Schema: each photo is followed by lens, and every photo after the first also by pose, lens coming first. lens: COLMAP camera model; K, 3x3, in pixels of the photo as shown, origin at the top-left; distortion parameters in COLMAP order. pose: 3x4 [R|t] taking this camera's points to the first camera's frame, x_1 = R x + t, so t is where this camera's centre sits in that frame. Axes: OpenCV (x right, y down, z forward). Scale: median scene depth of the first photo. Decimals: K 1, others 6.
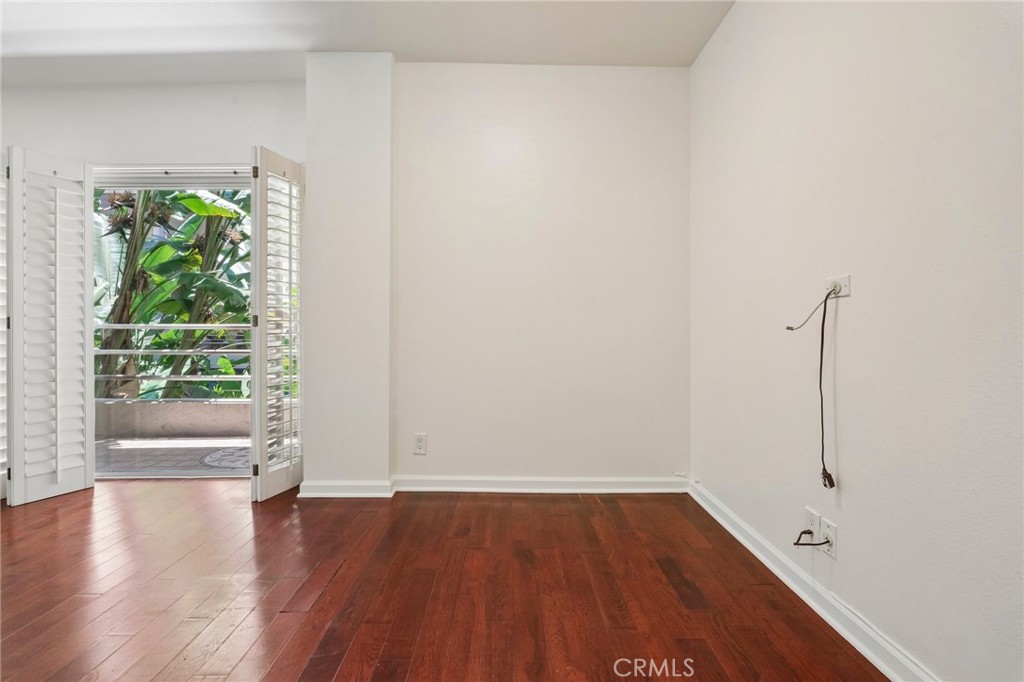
lens RADIAL K [[462.7, 0, 511.6], [0, 462.7, 318.0], [0, 0, 1]] dist [-0.002898, 0.000700]
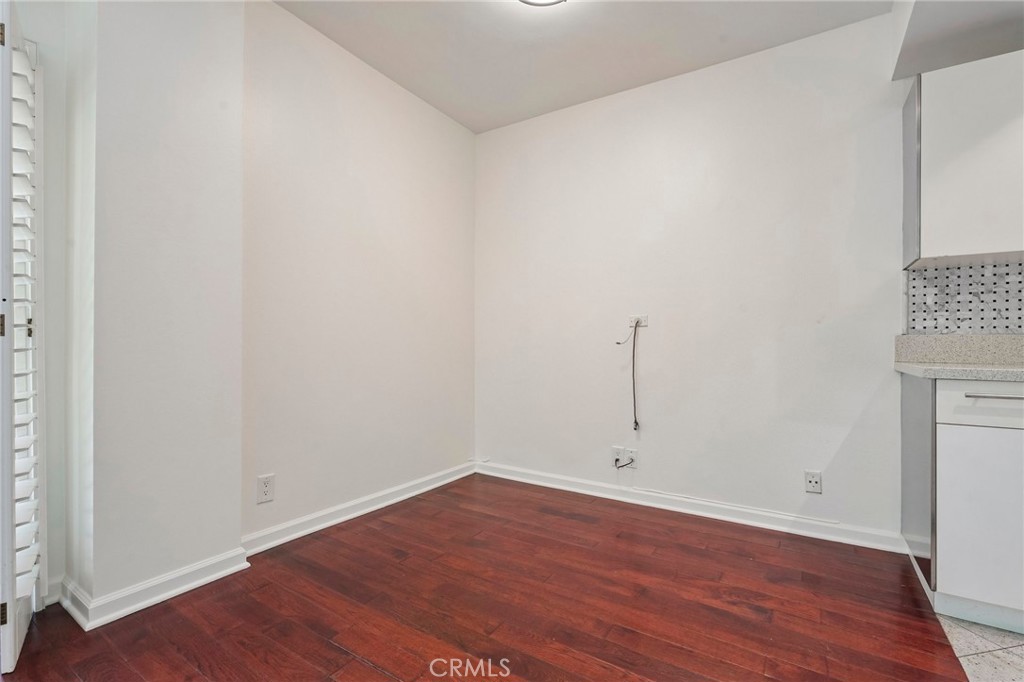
lens RADIAL K [[459.9, 0, 517.3], [0, 459.9, 328.2], [0, 0, 1]] dist [-0.002963, 0.000013]
pose [[0.548027, 0.026317, 0.836047, -0.846513], [-0.026283, 0.999553, -0.014235, 0.000633], [-0.836048, -0.014173, 0.548474, 0.300429]]
